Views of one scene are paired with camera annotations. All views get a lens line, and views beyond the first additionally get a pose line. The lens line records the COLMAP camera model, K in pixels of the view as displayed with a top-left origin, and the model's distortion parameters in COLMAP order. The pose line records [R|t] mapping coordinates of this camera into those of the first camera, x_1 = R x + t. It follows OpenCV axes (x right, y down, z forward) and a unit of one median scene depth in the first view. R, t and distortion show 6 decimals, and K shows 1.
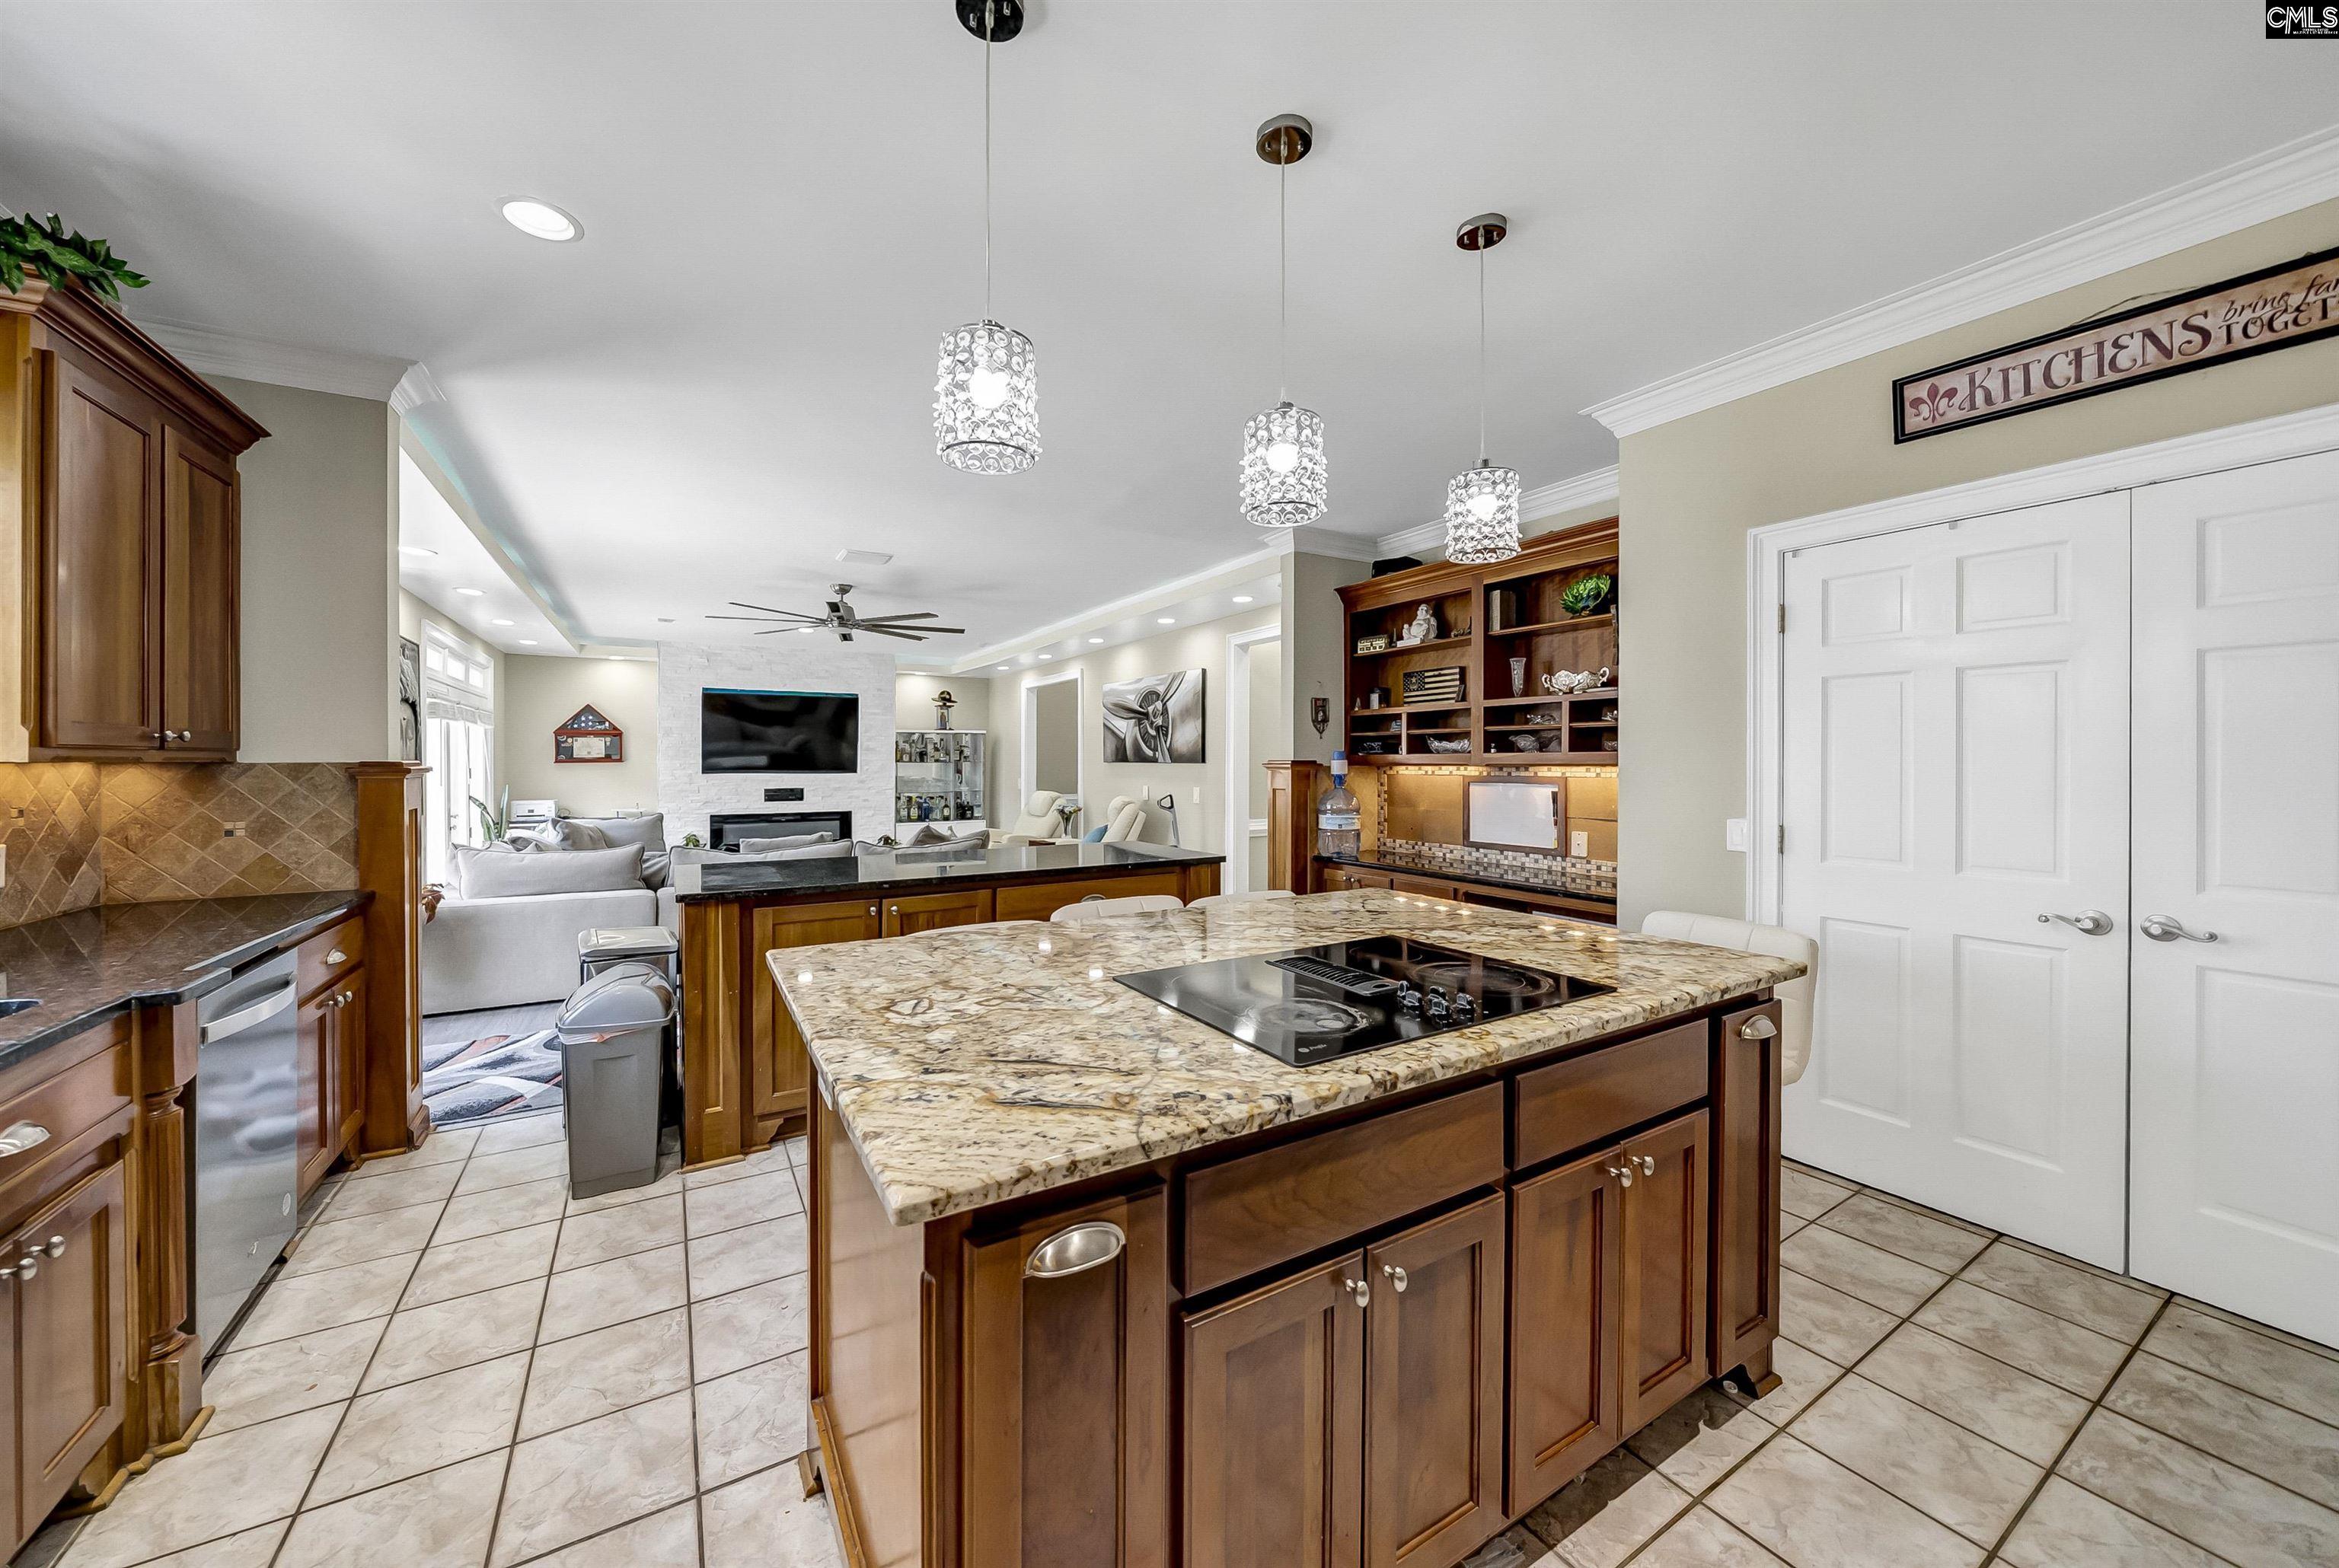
lens RADIAL K [[830.5, 0, 1114.9], [0, 830.5, 775.7], [0, 0, 1]] dist [-0.009196, -0.000369]
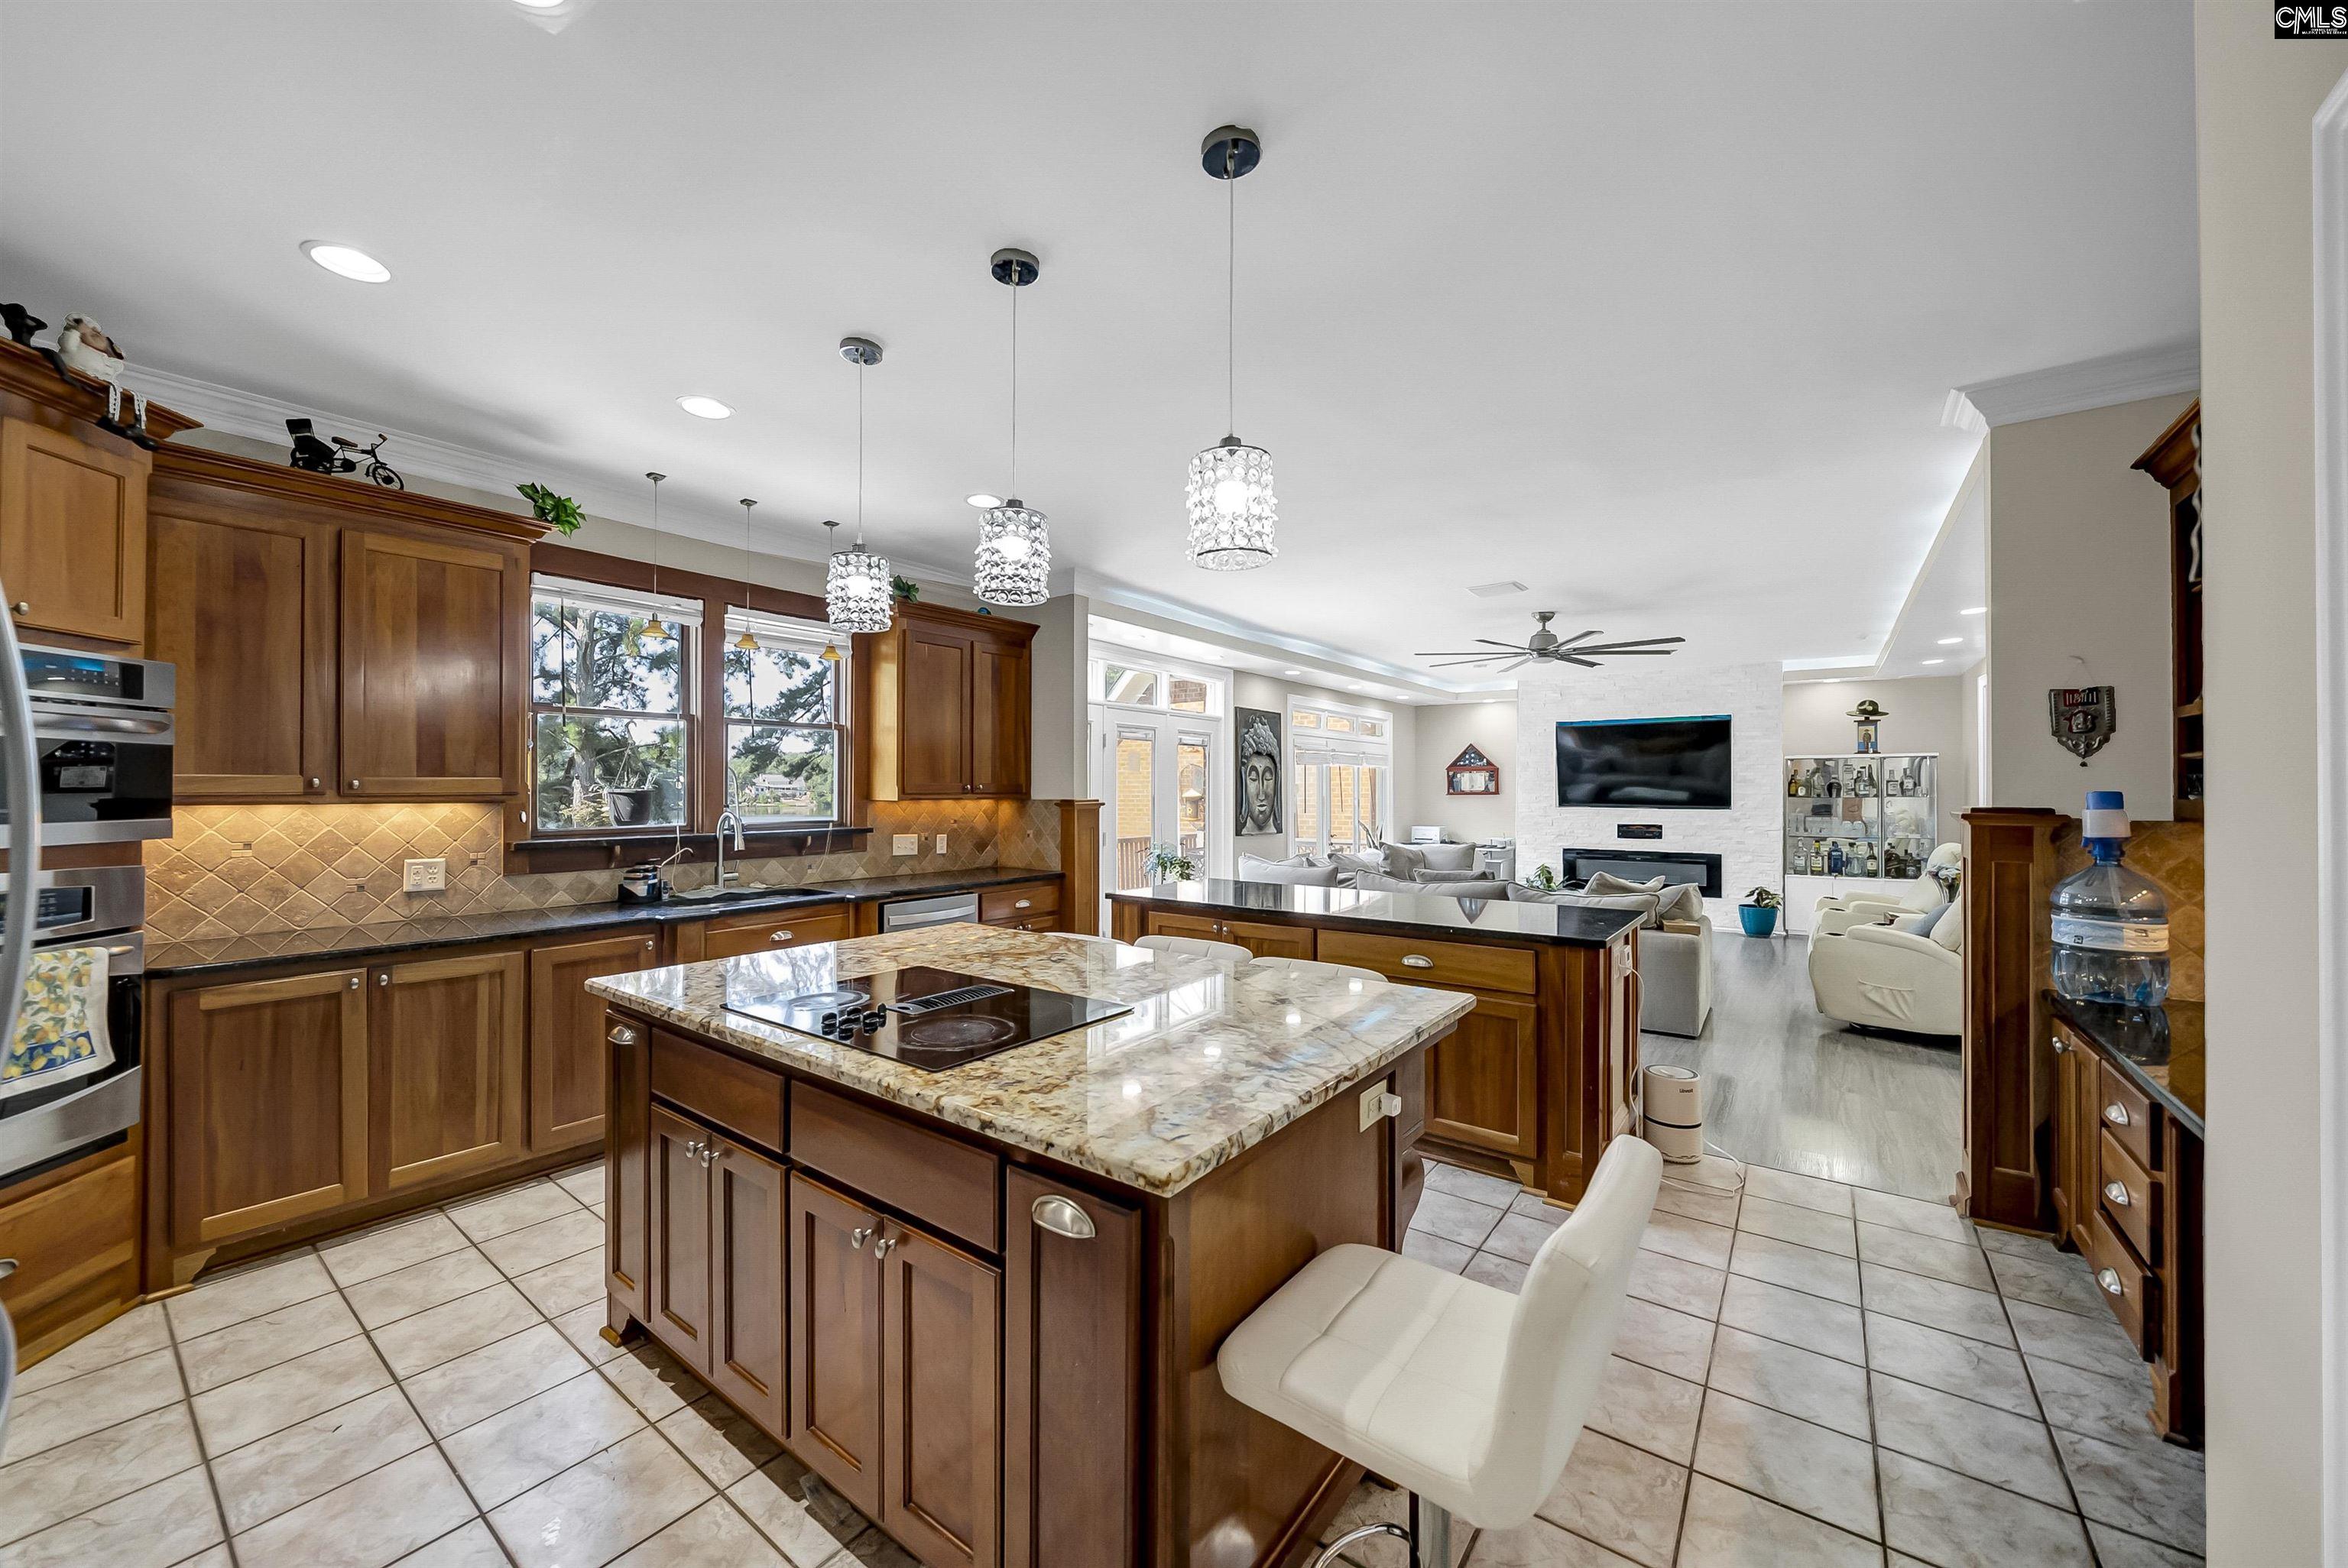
lens RADIAL K [[856.4, 0, 1164.2], [0, 856.4, 783.5], [0, 0, 1]] dist [0.004627, -0.000745]
pose [[0.397849, -0.005196, -0.917436, 0.274363], [-0.016182, 0.999789, -0.012679, -0.009945], [0.917308, 0.019891, 0.397681, 0.145594]]
